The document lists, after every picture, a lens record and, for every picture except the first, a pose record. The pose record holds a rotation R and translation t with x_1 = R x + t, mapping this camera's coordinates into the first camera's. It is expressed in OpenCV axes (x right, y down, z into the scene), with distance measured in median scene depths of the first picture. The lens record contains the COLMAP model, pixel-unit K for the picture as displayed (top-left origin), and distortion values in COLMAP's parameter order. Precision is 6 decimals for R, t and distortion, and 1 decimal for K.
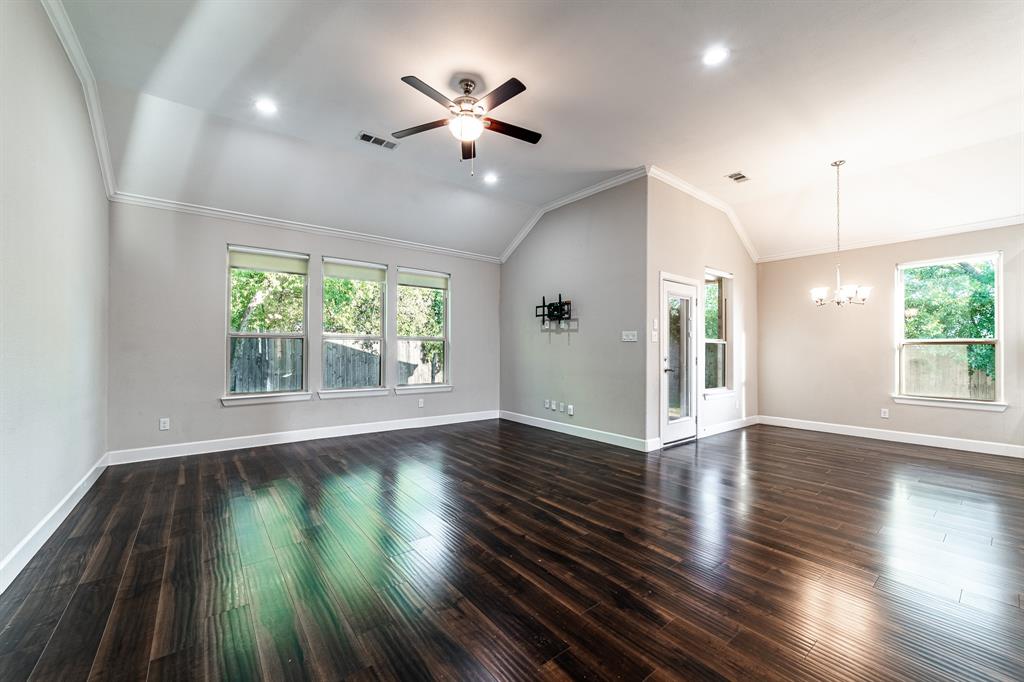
lens RADIAL K [[403.5, 0, 505.9], [0, 403.5, 345.9], [0, 0, 1]] dist [-0.001085, 0.000004]
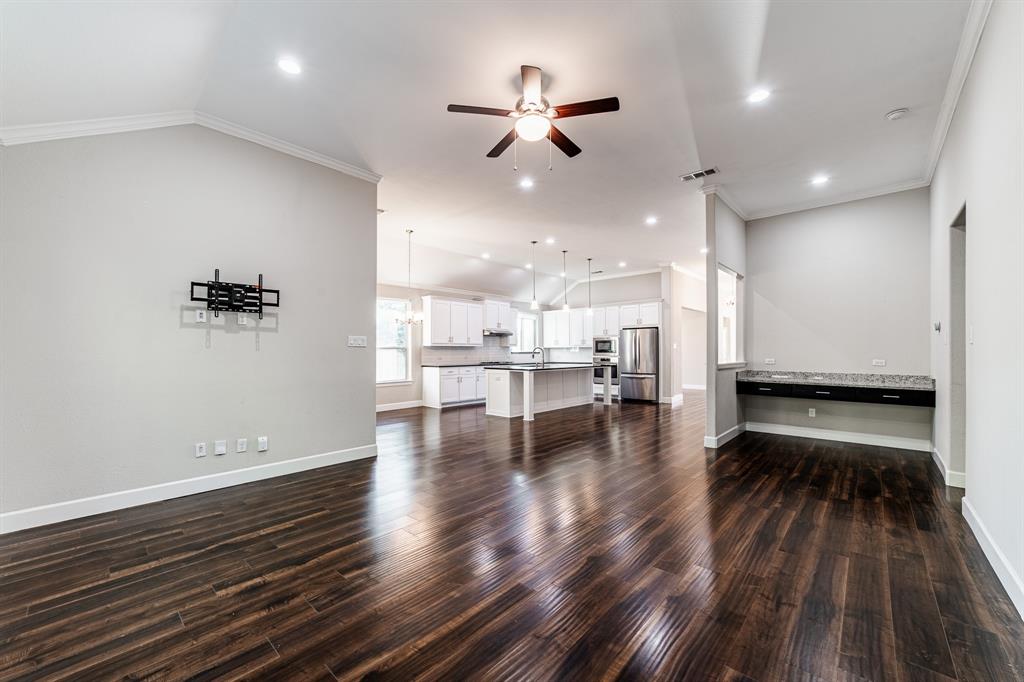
lens RADIAL K [[403.5, 0, 505.9], [0, 403.5, 345.9], [0, 0, 1]] dist [-0.001085, 0.000004]
pose [[-0.177668, 0.001661, 0.984089, -0.592668], [-0.005266, 0.999983, -0.002638, -0.009842], [-0.984076, -0.005651, -0.177656, 0.703571]]
